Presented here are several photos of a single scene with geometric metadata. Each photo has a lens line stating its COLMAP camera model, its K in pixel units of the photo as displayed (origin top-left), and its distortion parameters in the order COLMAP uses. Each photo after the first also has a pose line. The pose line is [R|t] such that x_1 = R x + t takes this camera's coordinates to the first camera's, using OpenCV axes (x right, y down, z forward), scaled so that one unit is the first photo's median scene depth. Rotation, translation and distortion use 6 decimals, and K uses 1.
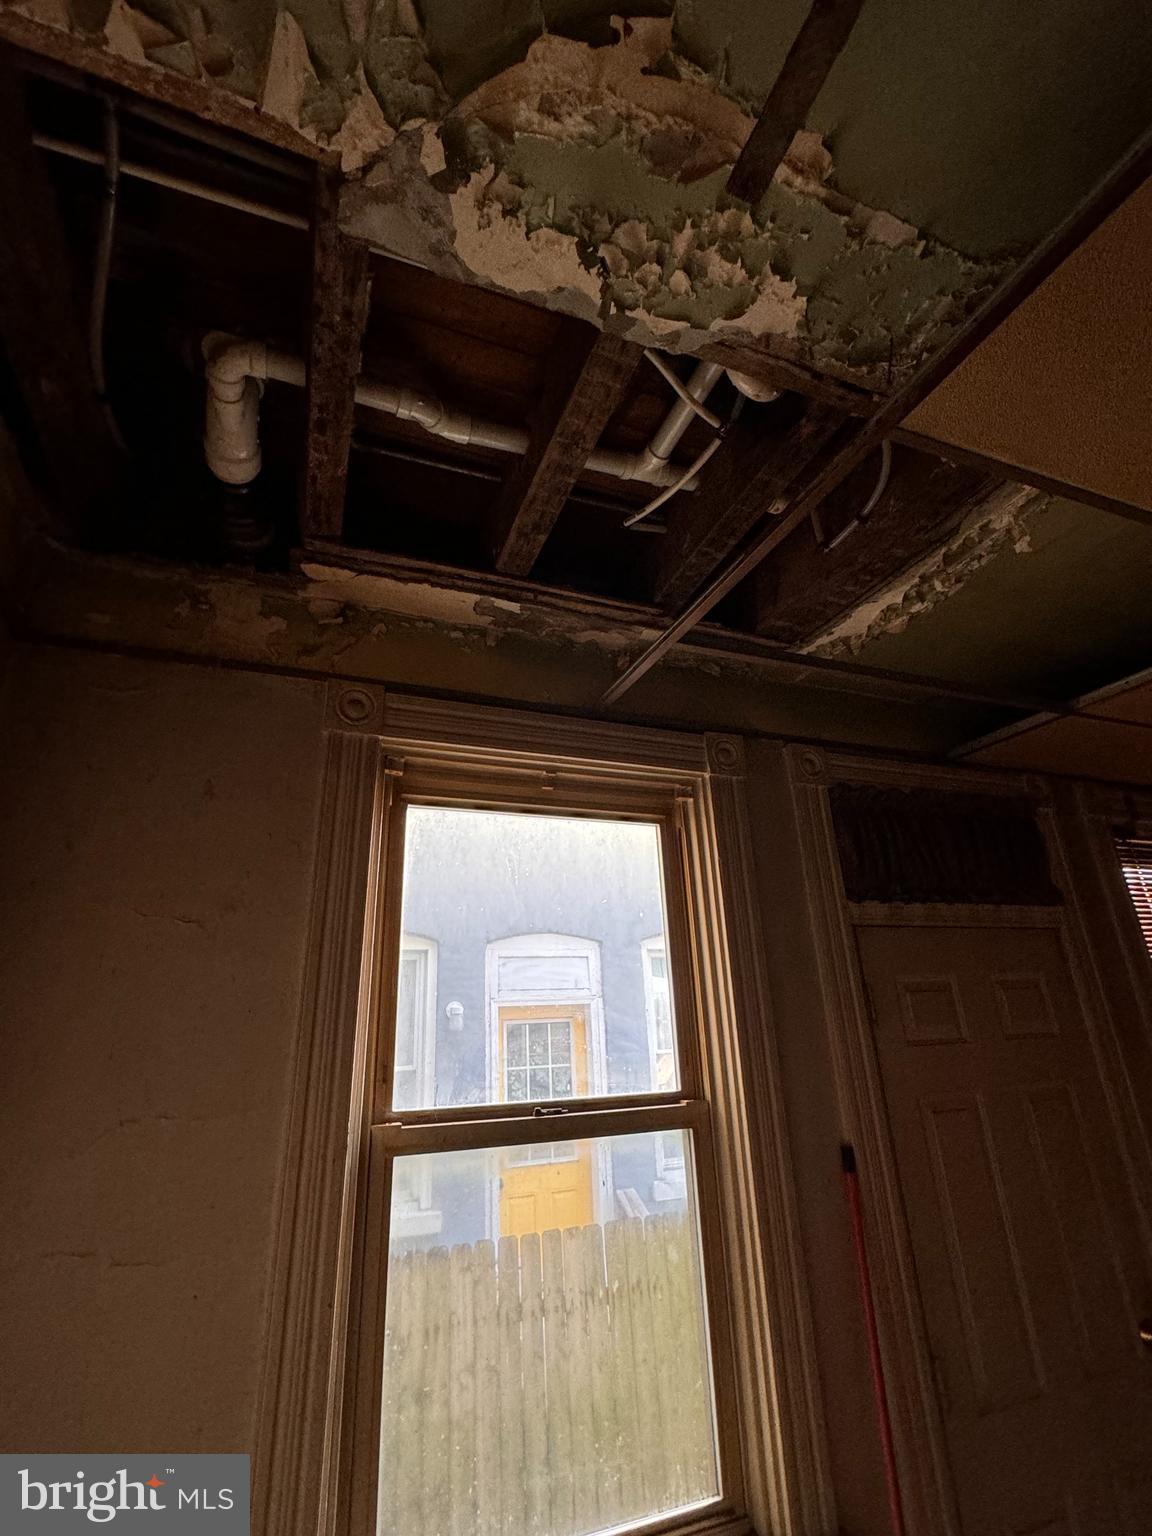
lens RADIAL K [[712.9, 0, 573.0], [0, 712.9, 758.3], [0, 0, 1]] dist [-0.001227, 0.001770]
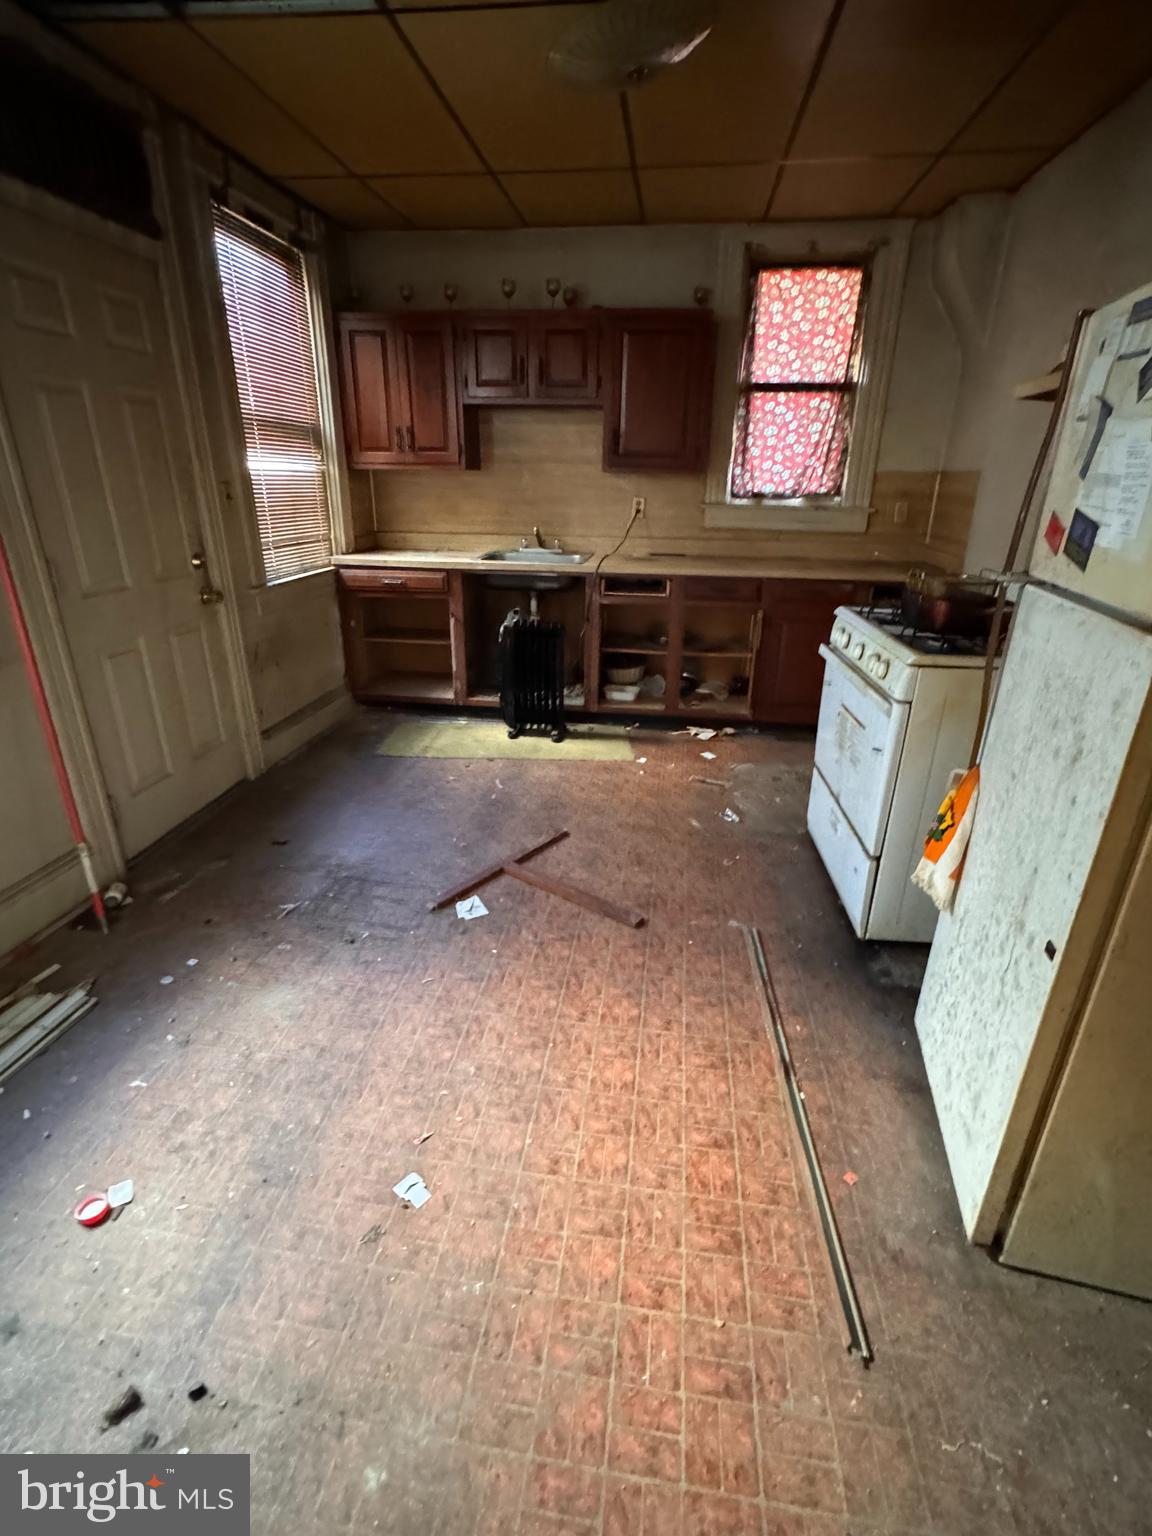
lens RADIAL K [[712.9, 0, 576.0], [0, 712.9, 766.3], [0, 0, 1]] dist [-0.001227, 0.001770]
pose [[0.485314, -0.291507, 0.824315, -0.164769], [-0.337745, 0.807102, 0.484267, 0.103291], [-0.806473, -0.513429, 0.293243, -0.281734]]
